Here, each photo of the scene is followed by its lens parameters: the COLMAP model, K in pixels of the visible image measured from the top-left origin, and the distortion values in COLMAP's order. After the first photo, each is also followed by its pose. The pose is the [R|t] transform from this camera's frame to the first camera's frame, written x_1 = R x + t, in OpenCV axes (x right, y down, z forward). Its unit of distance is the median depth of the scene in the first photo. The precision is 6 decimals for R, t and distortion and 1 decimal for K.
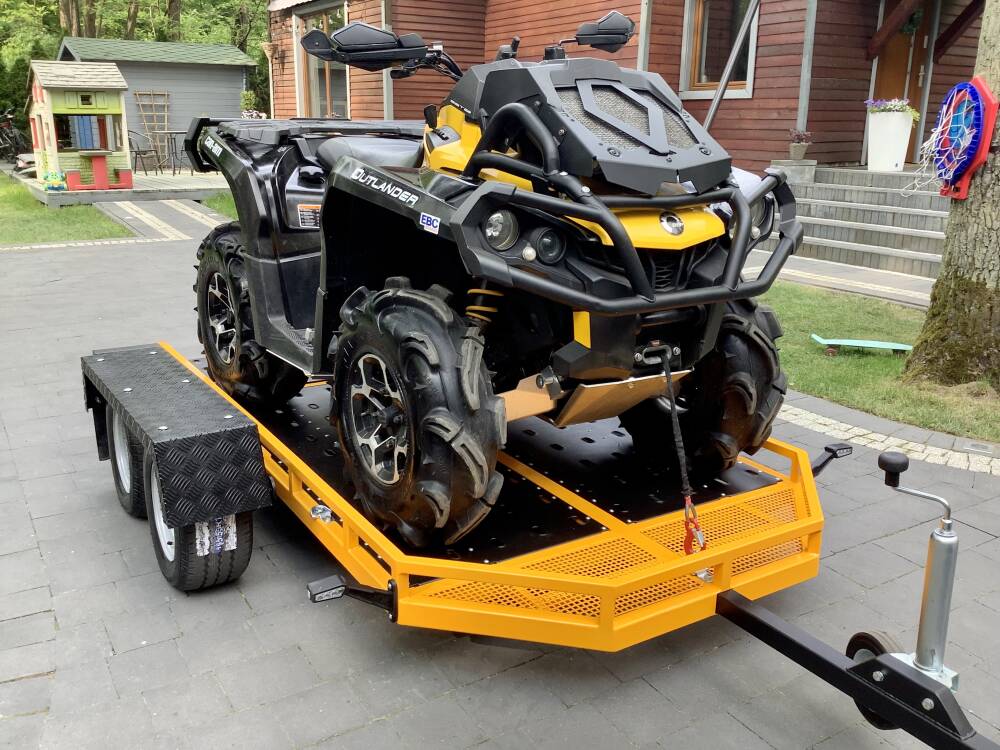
lens RADIAL K [[897.9, 0, 500.0], [0, 897.9, 375.0], [0, 0, 1]] dist [0.110280, -0.196294]
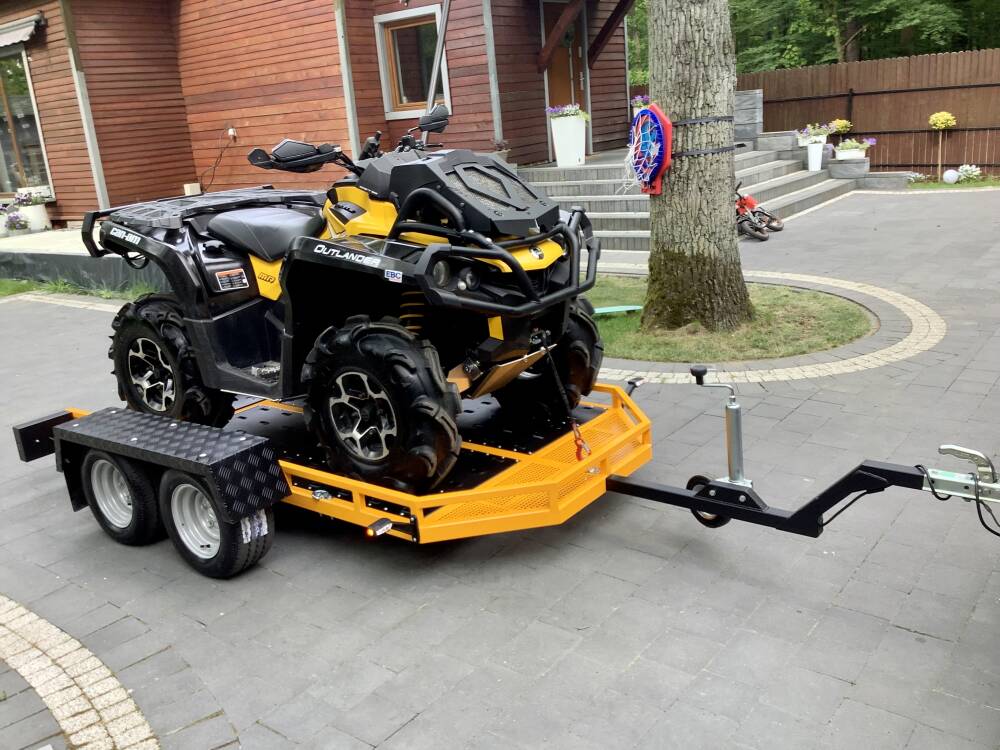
lens RADIAL K [[897.9, 0, 500.0], [0, 897.9, 375.0], [0, 0, 1]] dist [0.110280, -0.196294]
pose [[0.934252, -0.186140, 0.304179, -0.306970], [0.187215, 0.981977, 0.025902, -0.009517], [-0.303518, 0.032748, 0.952263, -0.365655]]
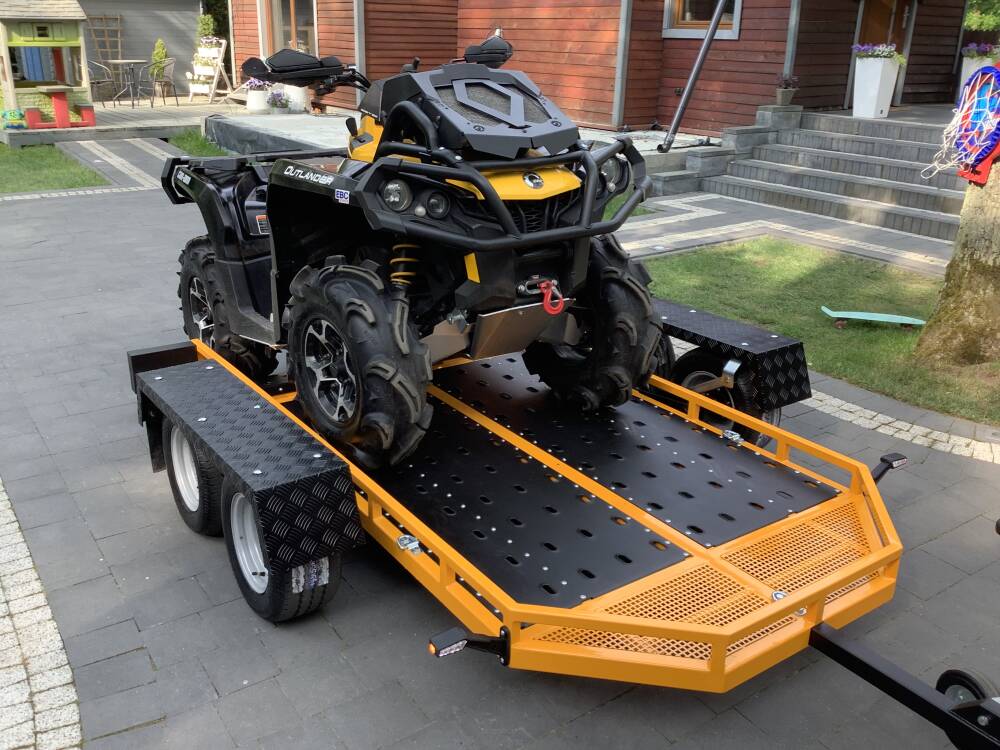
lens RADIAL K [[902.3, 0, 502.6], [0, 902.3, 371.0], [0, 0, 1]] dist [0.111873, -0.191751]
pose [[0.998624, -0.007965, 0.051826, -0.135021], [0.003766, 0.996738, 0.080612, -0.117063], [-0.052299, -0.080306, 0.995397, -0.004582]]
